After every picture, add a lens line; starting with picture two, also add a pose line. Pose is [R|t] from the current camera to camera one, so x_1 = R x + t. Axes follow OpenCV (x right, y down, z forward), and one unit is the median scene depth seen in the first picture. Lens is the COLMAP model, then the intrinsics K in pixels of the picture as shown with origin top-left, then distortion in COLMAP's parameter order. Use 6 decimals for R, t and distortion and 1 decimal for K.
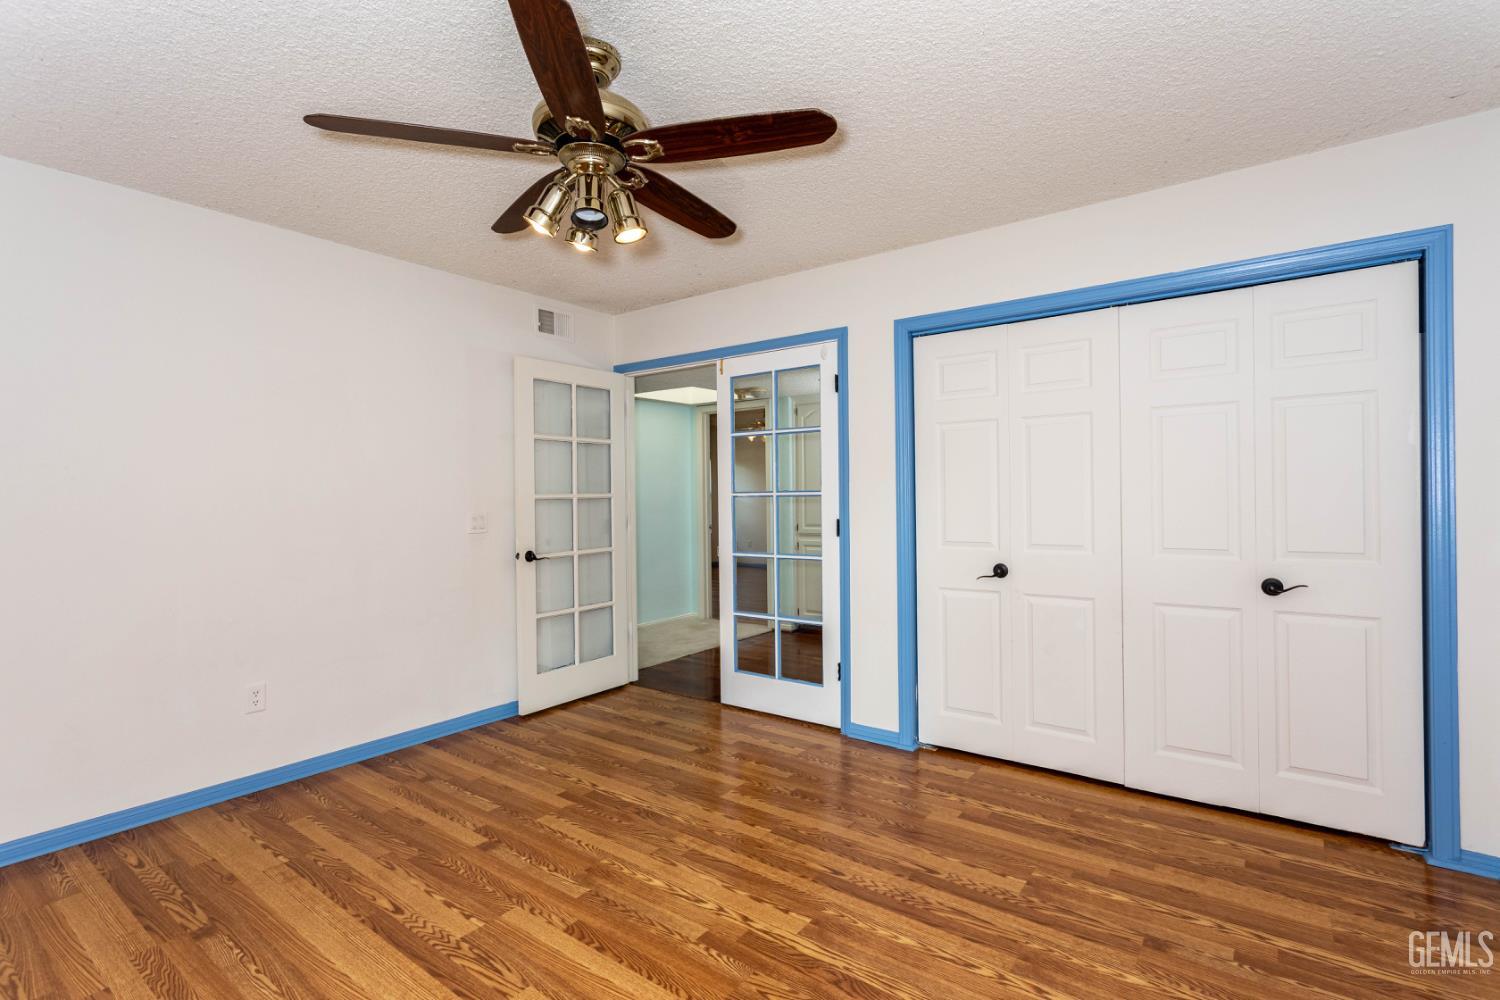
lens RADIAL K [[706.0, 0, 750.0], [0, 706.0, 500.0], [0, 0, 1]] dist [-0.000637, 0.000167]
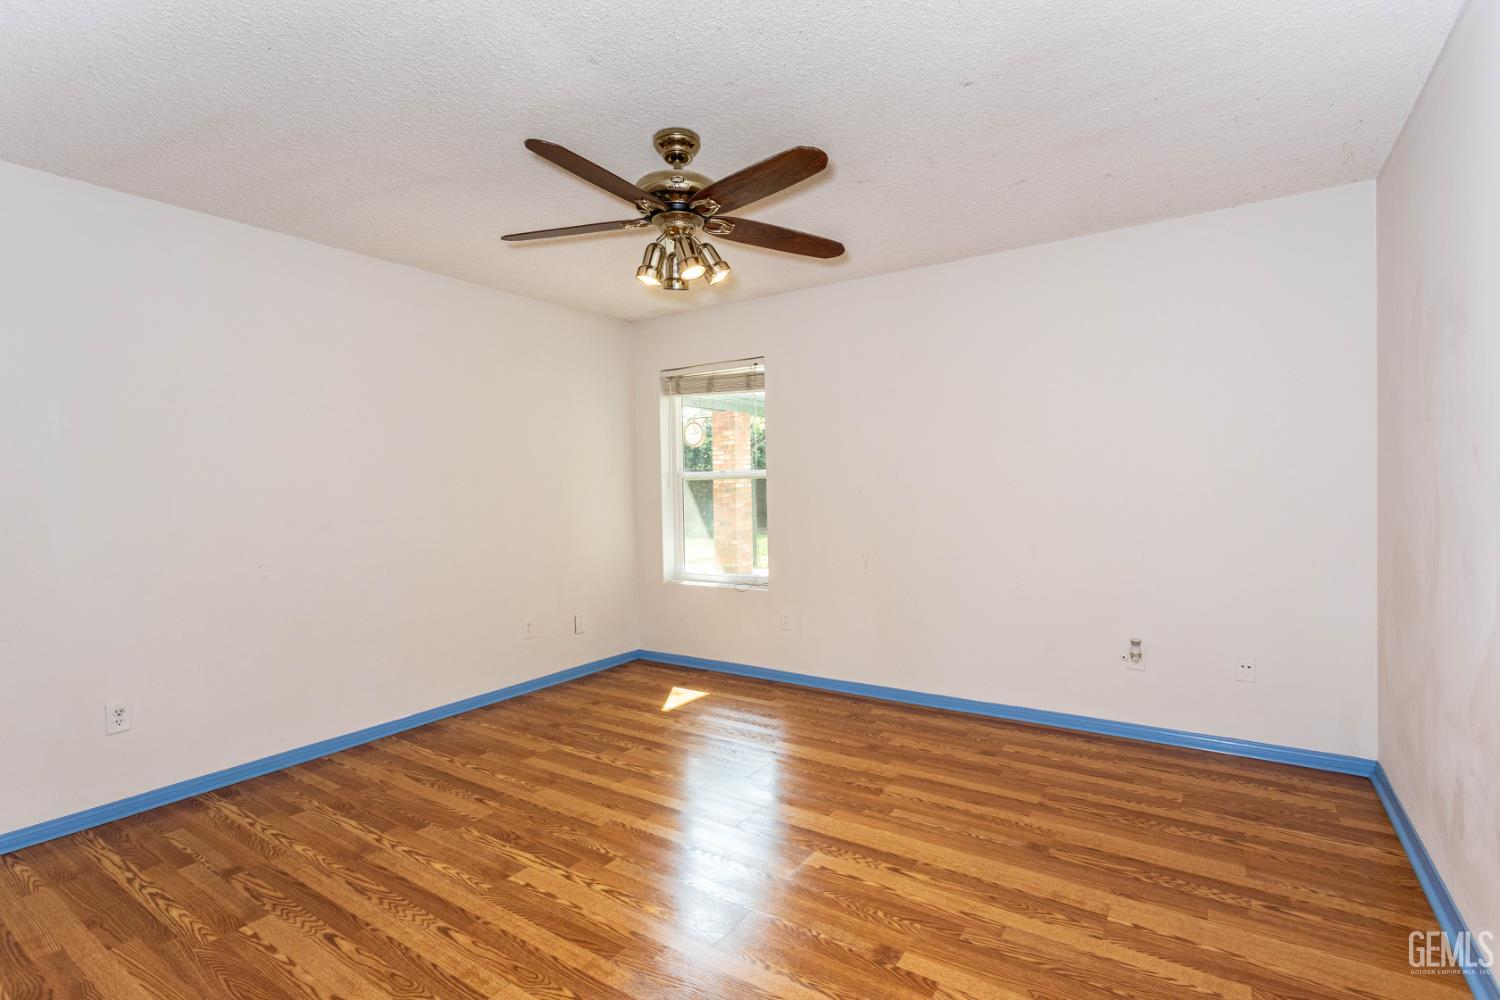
lens RADIAL K [[706.0, 0, 750.0], [0, 706.0, 500.0], [0, 0, 1]] dist [-0.000637, 0.000167]
pose [[-0.998076, 0.031045, -0.053679, -0.240910], [0.029506, 0.999137, 0.029238, -0.014043], [0.054541, 0.027597, -0.998130, 2.040168]]
